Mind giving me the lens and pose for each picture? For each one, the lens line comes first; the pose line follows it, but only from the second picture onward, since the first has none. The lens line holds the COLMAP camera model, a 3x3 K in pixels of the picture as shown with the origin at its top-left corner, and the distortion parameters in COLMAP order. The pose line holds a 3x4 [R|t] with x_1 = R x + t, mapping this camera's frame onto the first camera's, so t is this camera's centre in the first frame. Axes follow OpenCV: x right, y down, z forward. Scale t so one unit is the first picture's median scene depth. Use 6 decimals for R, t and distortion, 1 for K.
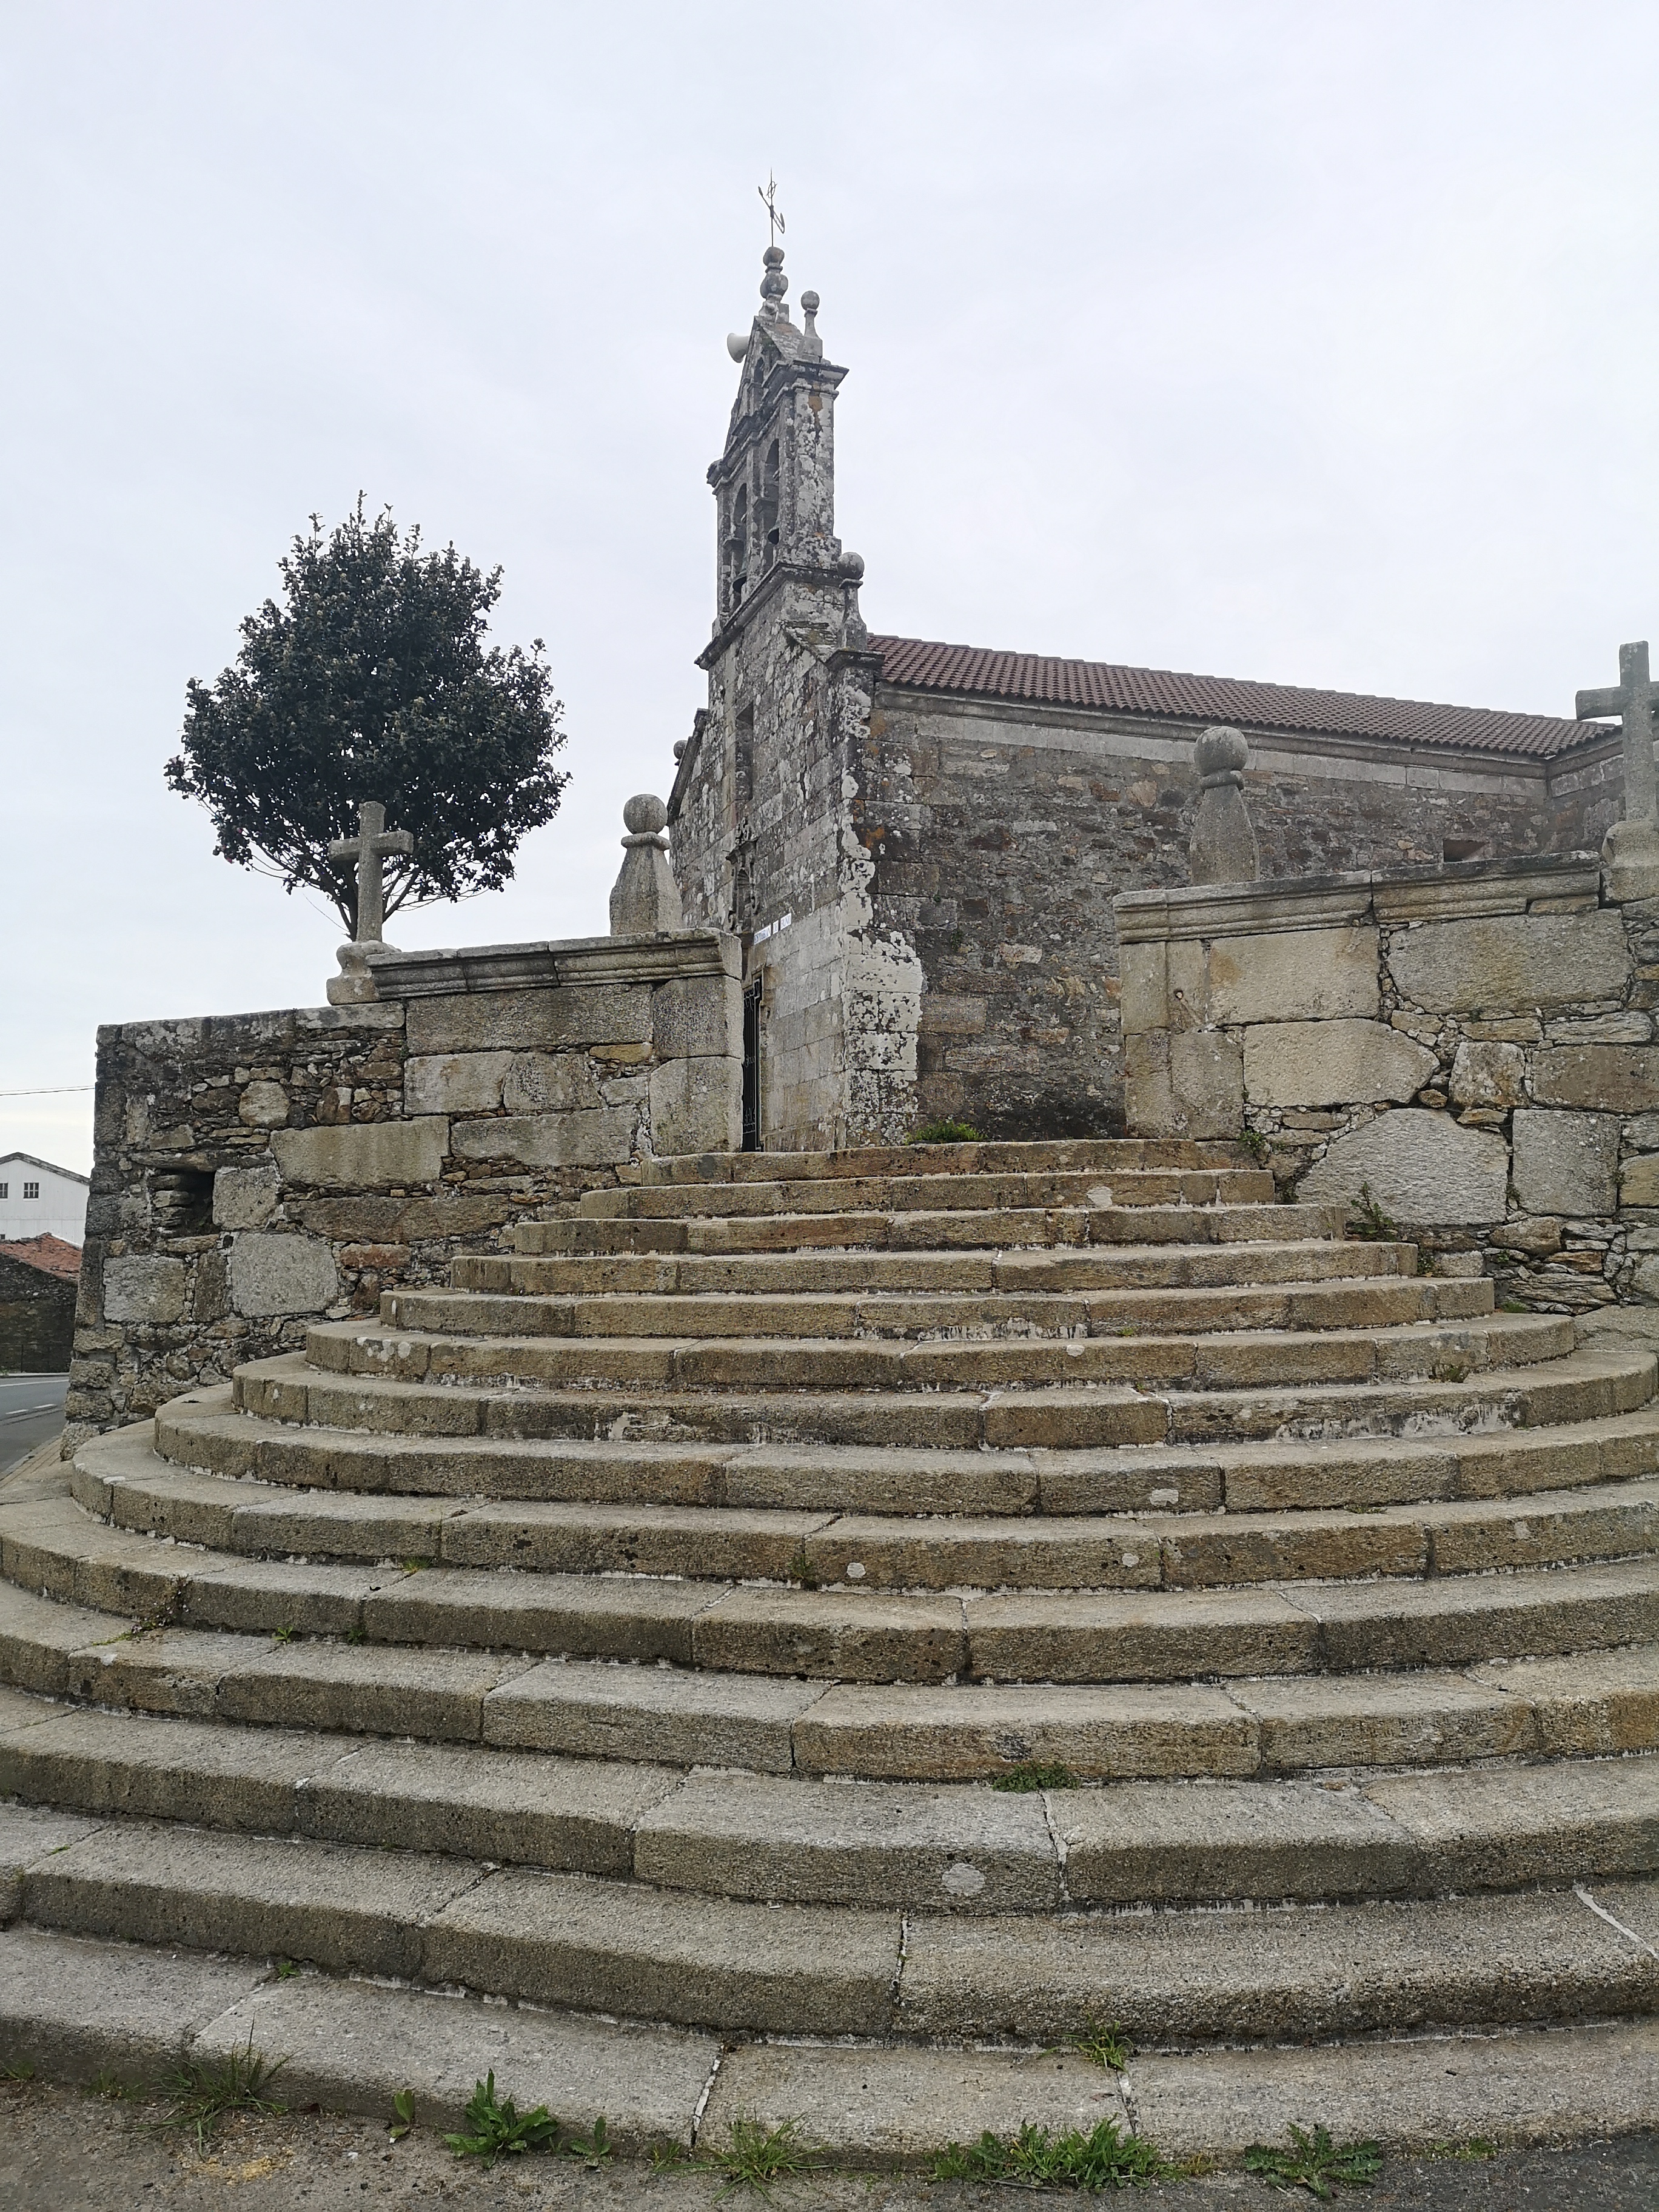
lens RADIAL K [[1675.1, 0, 829.5], [0, 1675.1, 1106.0], [0, 0, 1]] dist [0.040213, -0.080891]
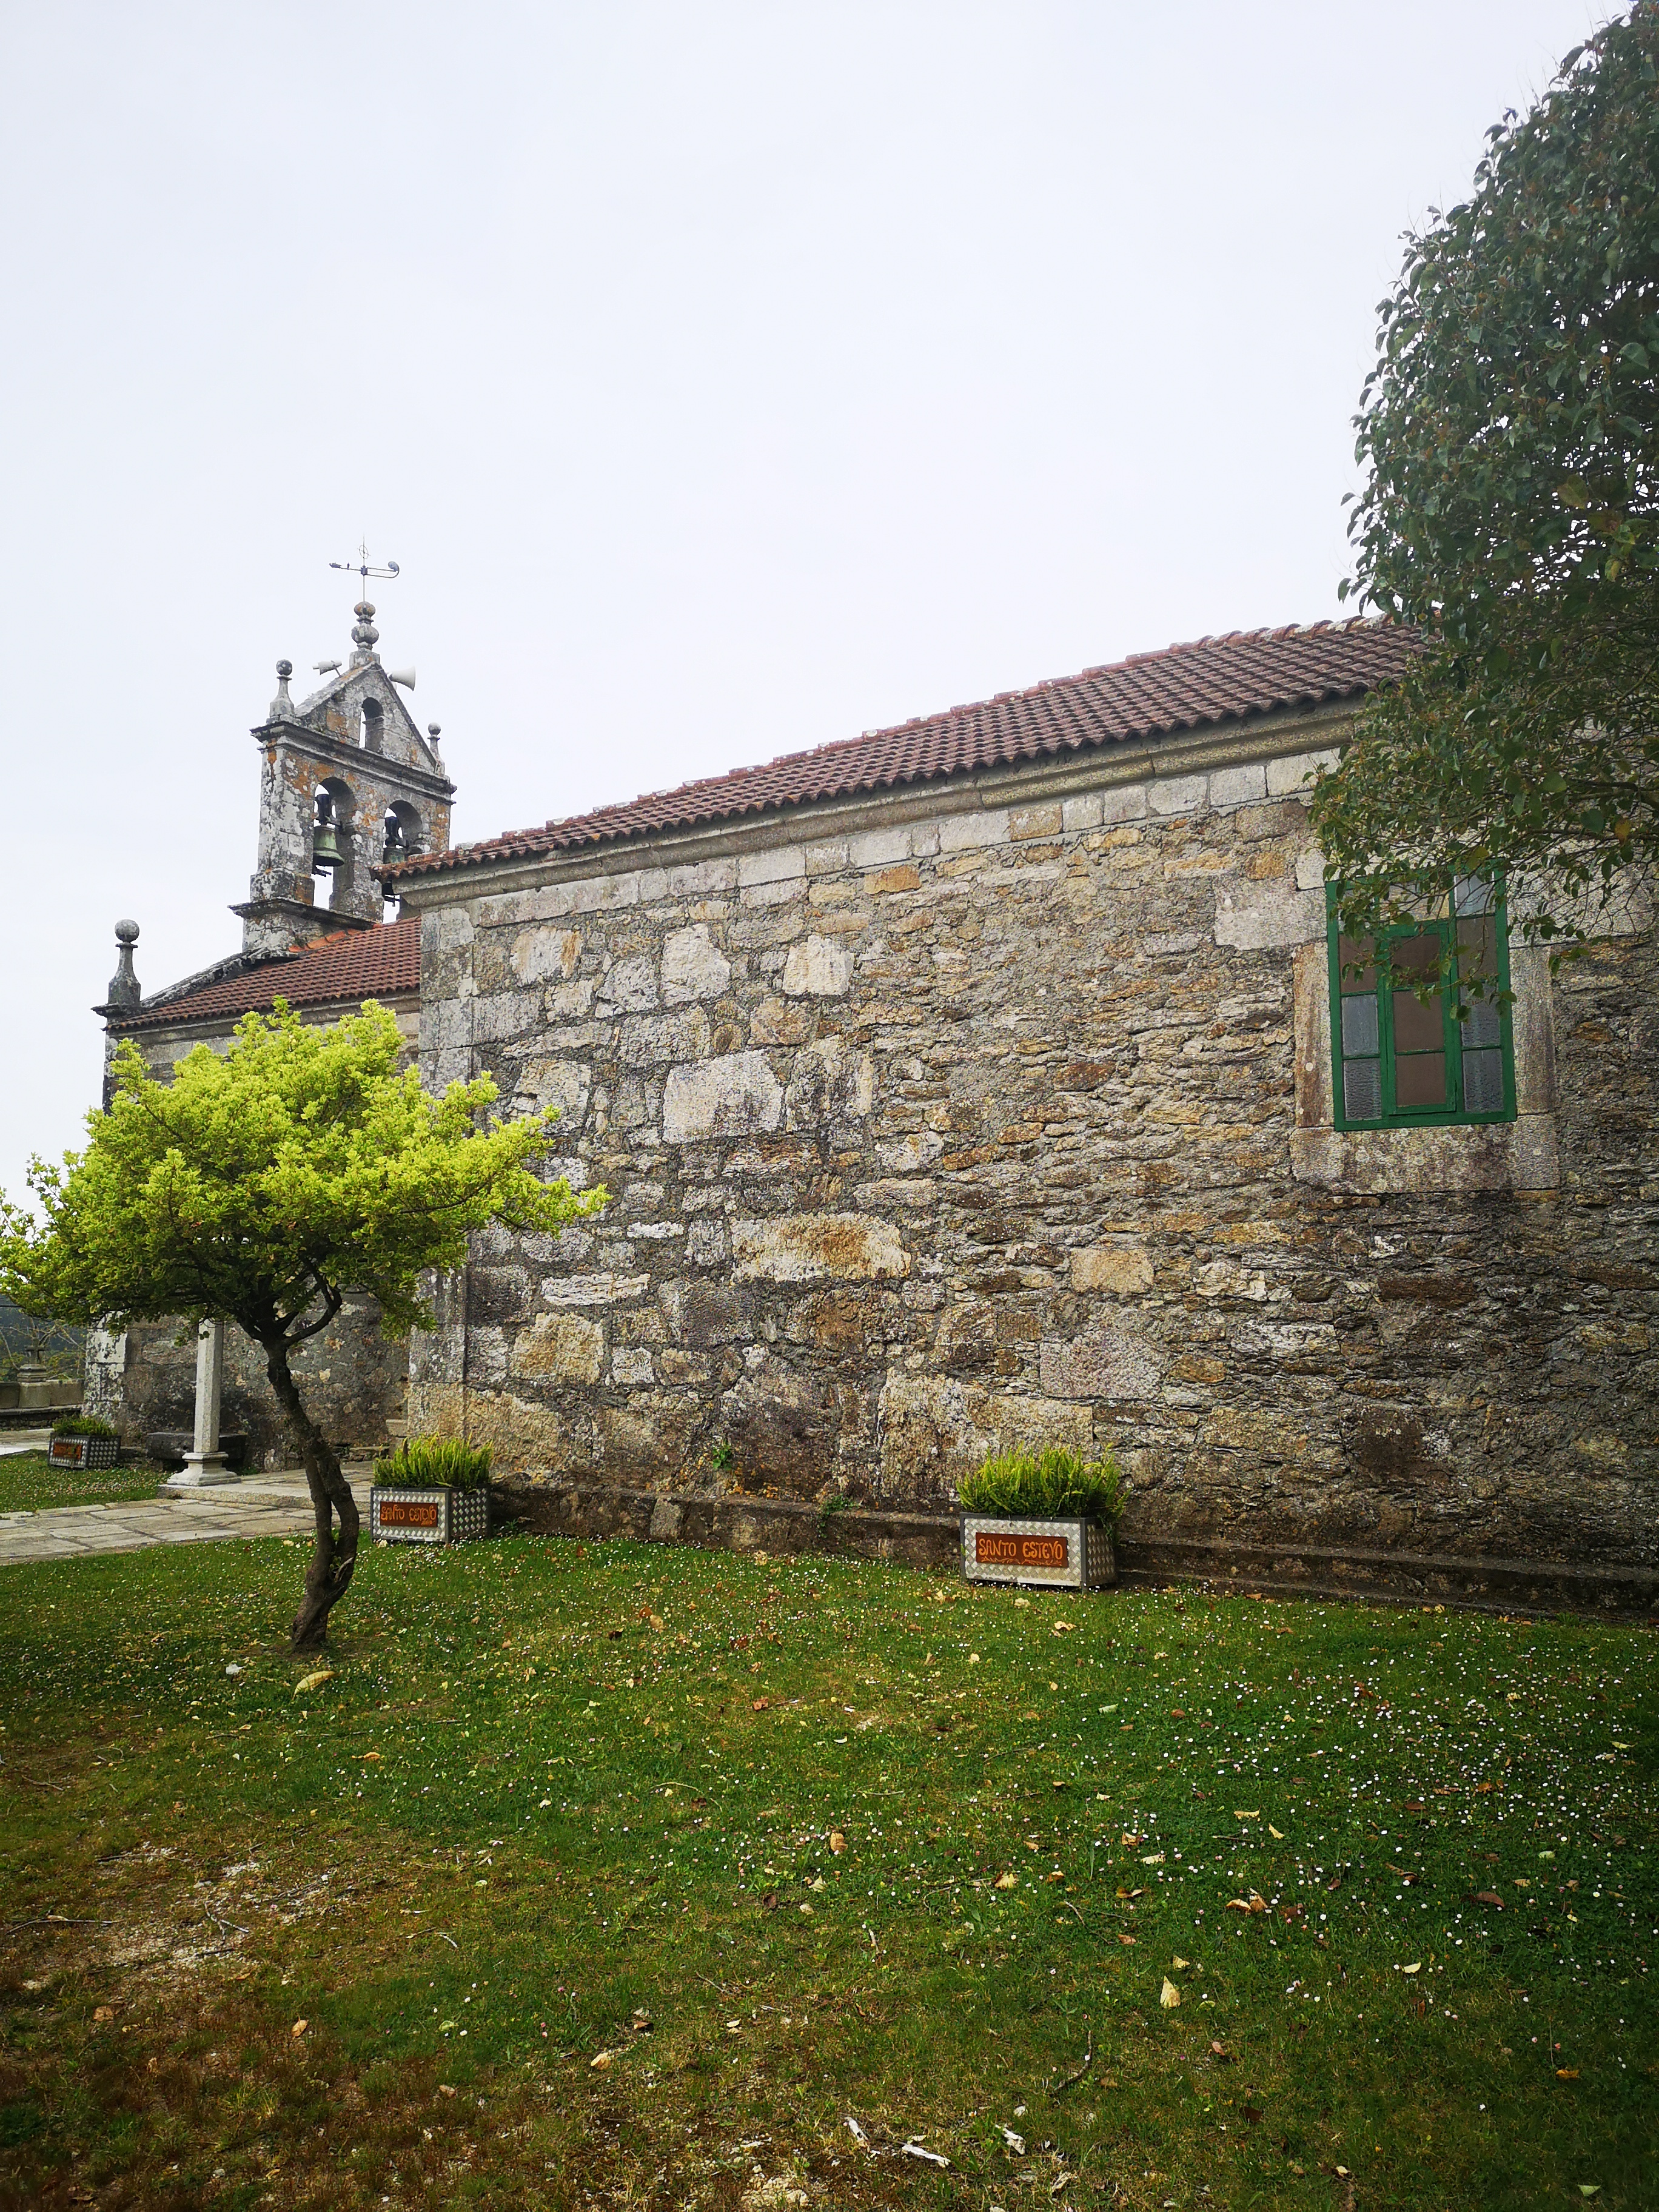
lens RADIAL K [[1608.8, 0, 829.5], [0, 1608.8, 1106.0], [0, 0, 1]] dist [0.036733, -0.000228]
pose [[0.635772, -0.089286, -0.766695, 1.186103], [0.055504, 0.996004, -0.069964, -0.089311], [0.769878, 0.001926, 0.638188, 0.646319]]
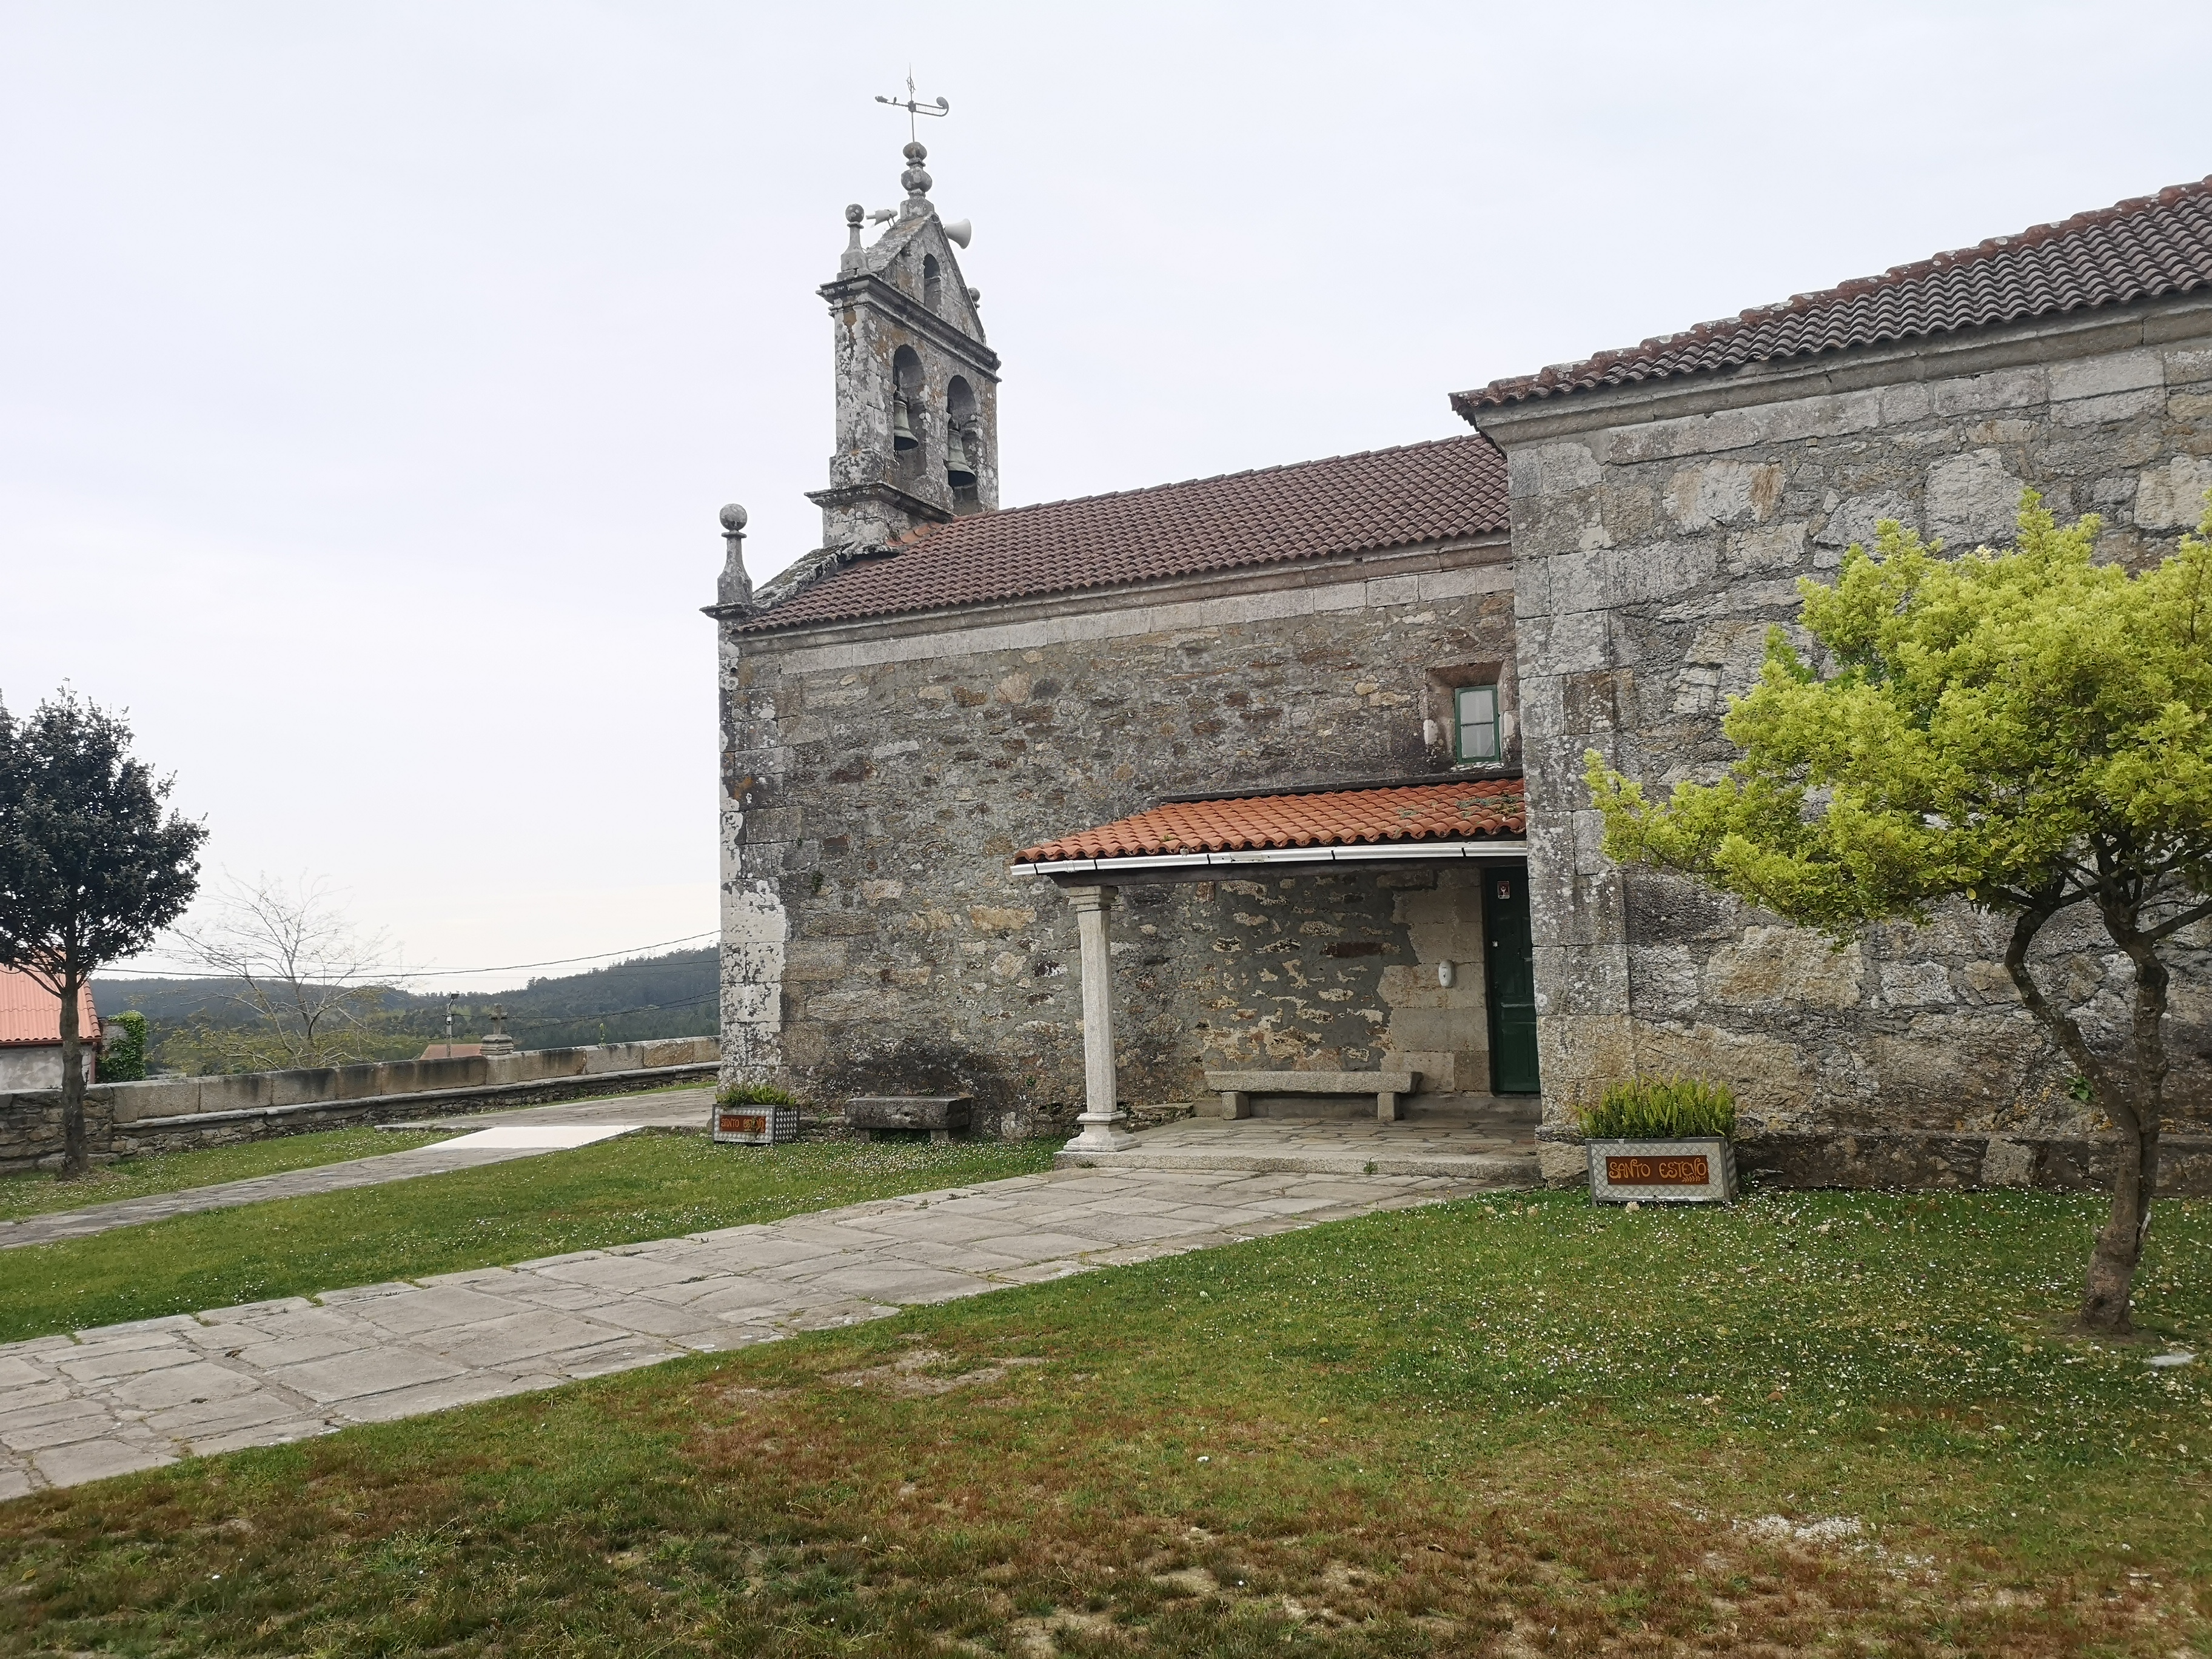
lens RADIAL K [[1675.1, 0, 1106.0], [0, 1675.1, 829.5], [0, 0, 1]] dist [0.040213, -0.080891]
pose [[0.707938, -0.069600, -0.702837, 0.860944], [0.078260, 0.996735, -0.019877, -0.095876], [0.701926, -0.040932, 0.711073, 0.427712]]
